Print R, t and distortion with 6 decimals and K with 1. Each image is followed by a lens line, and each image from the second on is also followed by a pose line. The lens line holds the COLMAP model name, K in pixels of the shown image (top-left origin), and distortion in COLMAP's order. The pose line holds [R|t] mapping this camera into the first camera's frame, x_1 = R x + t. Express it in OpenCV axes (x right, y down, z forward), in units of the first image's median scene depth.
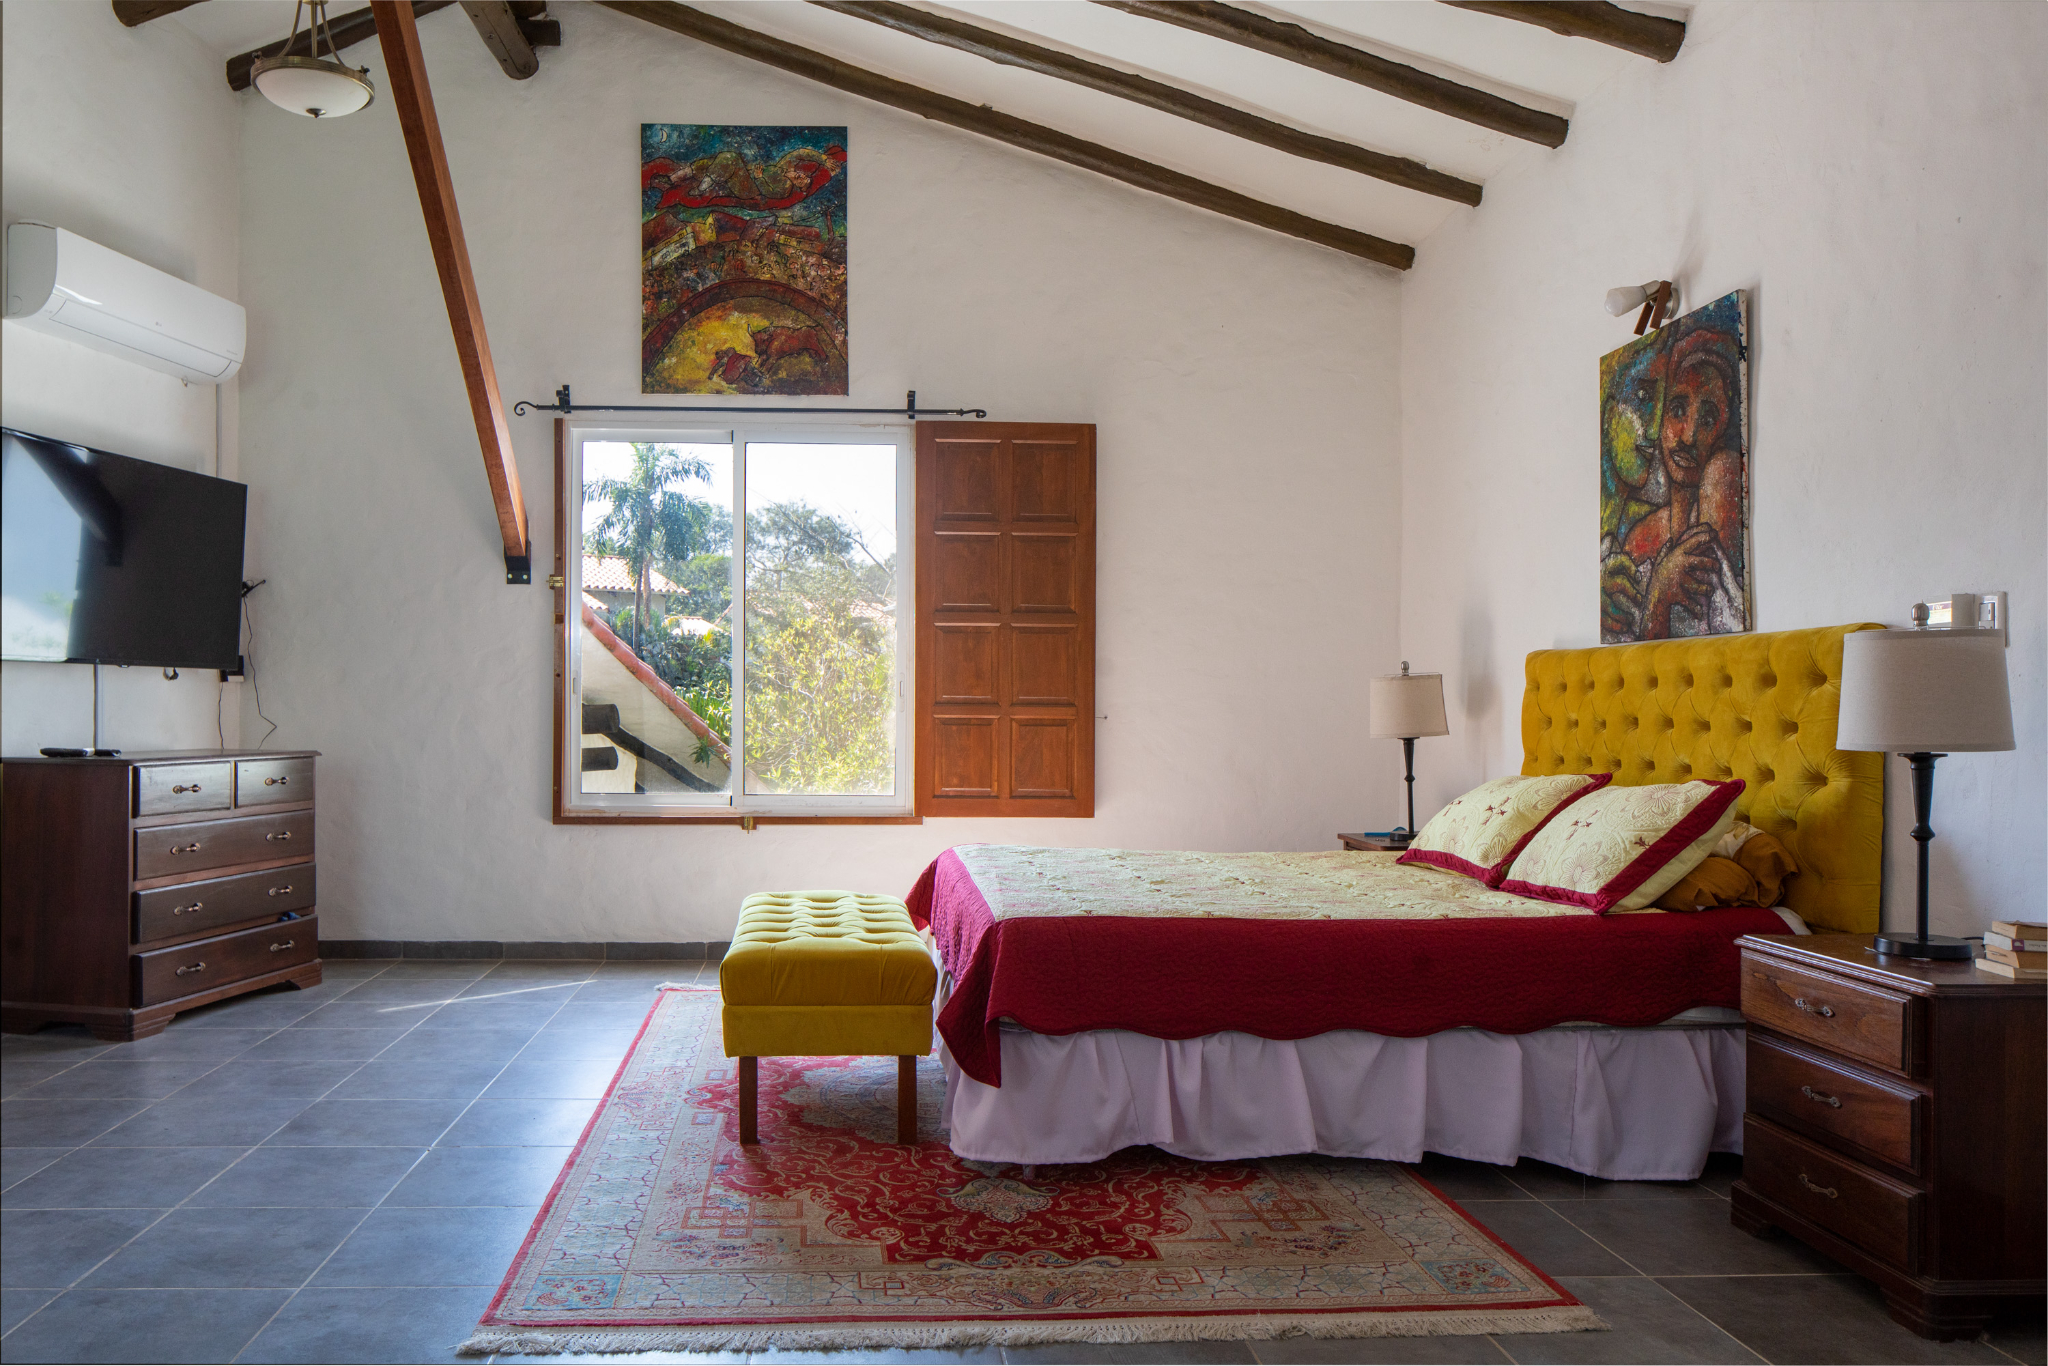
lens RADIAL K [[1389.7, 0, 1024.1], [0, 1389.7, 843.3], [0, 0, 1]] dist [-0.004025, -0.004237]
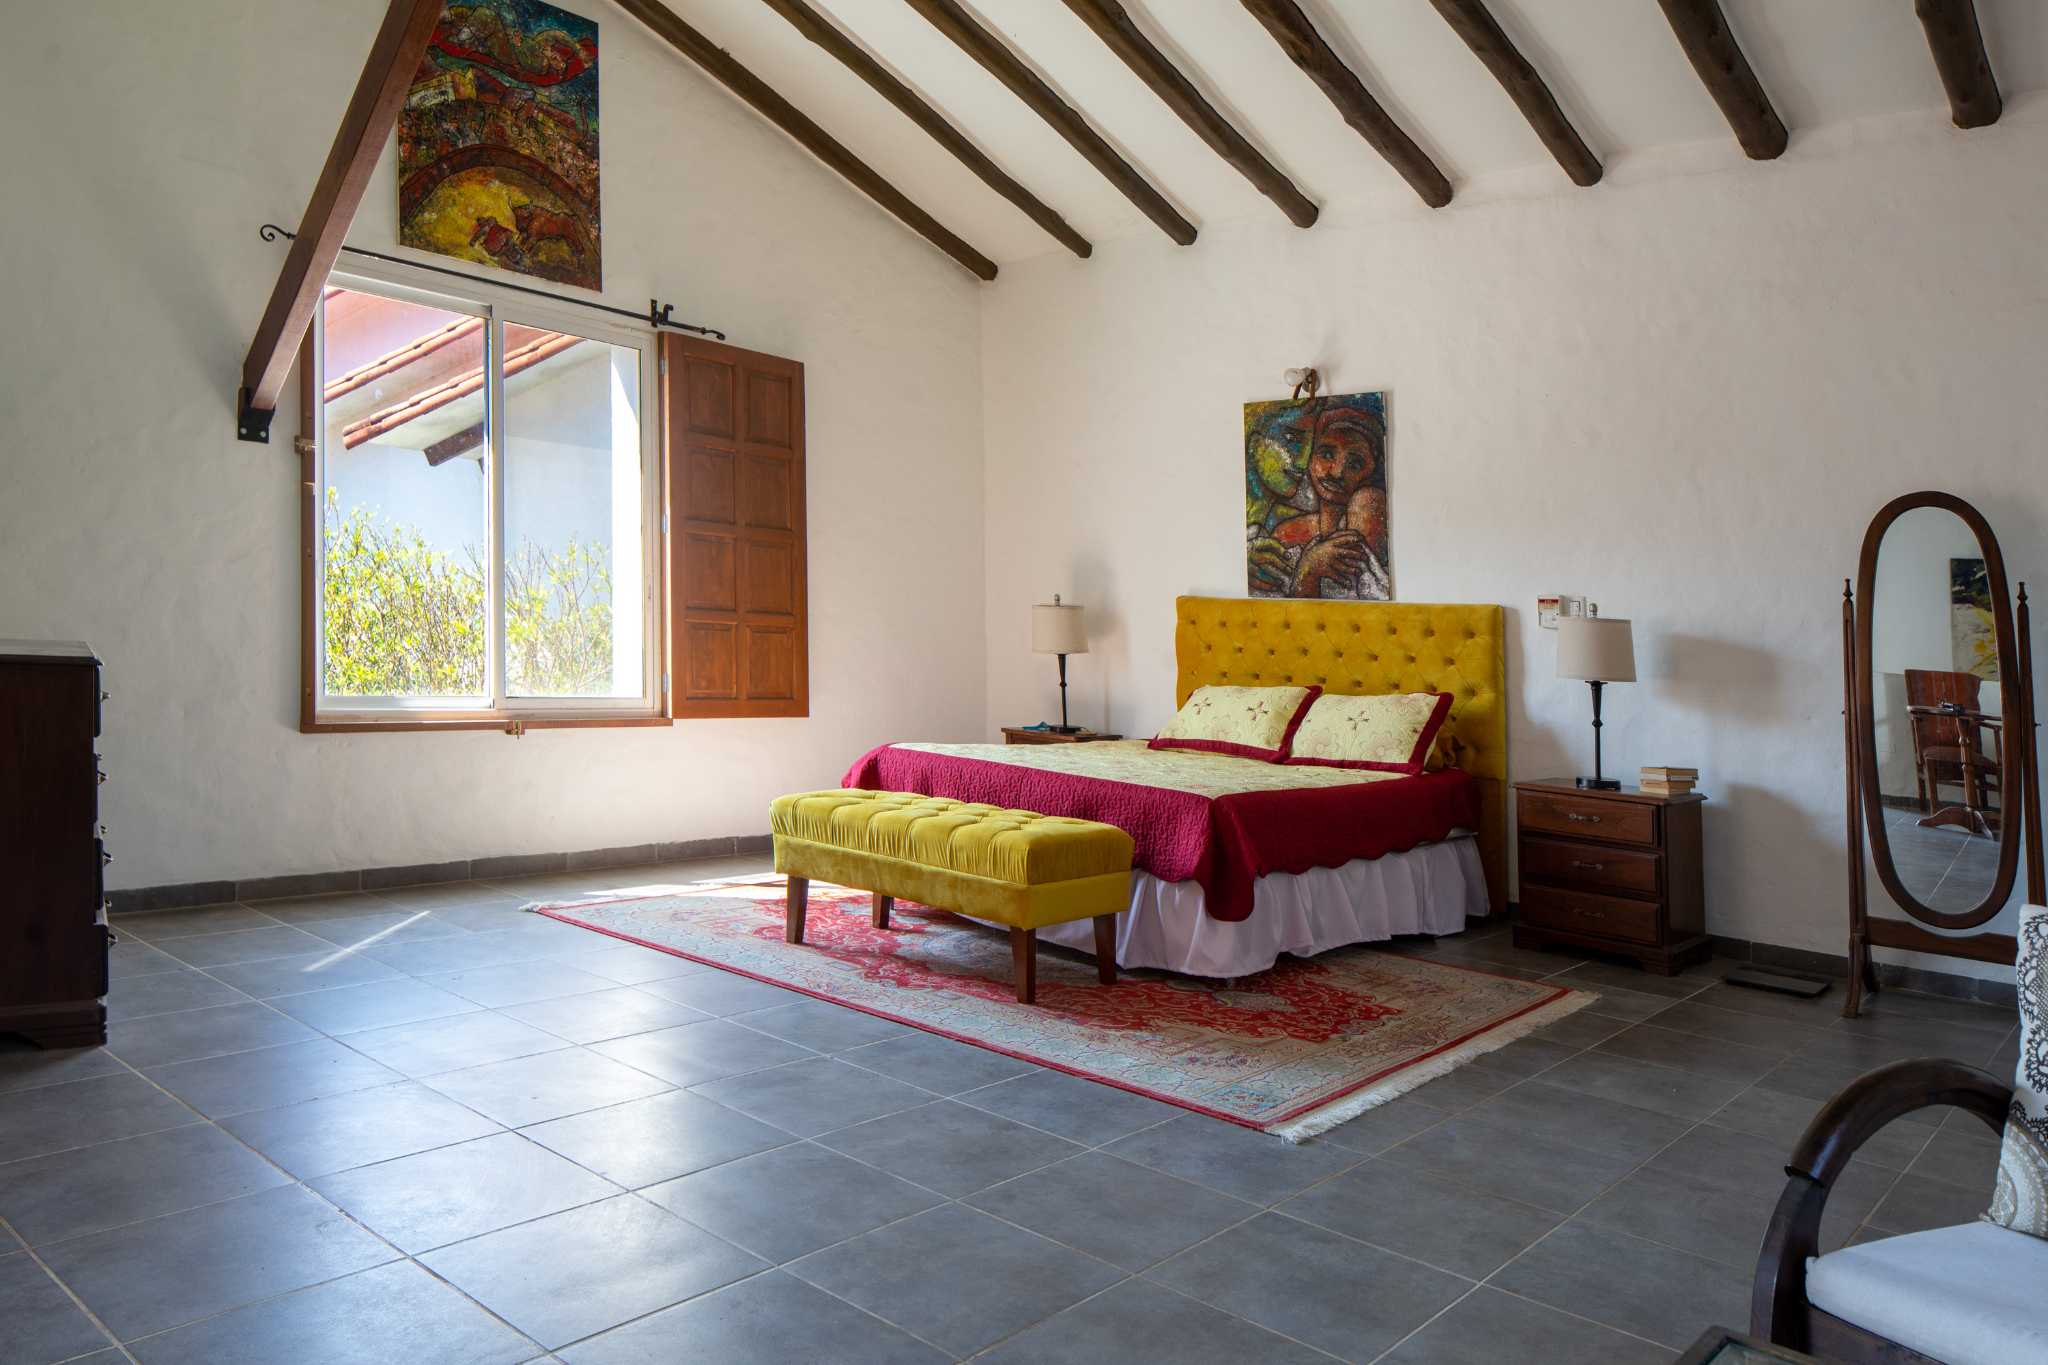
lens RADIAL K [[1409.8, 0, 987.6], [0, 1409.8, 679.6], [0, 0, 1]] dist [-0.002137, -0.000532]
pose [[0.705677, 0.006040, 0.708508, -0.645645], [0.019069, 0.999440, -0.027513, -0.014721], [-0.708277, 0.032925, 0.705167, 0.109186]]
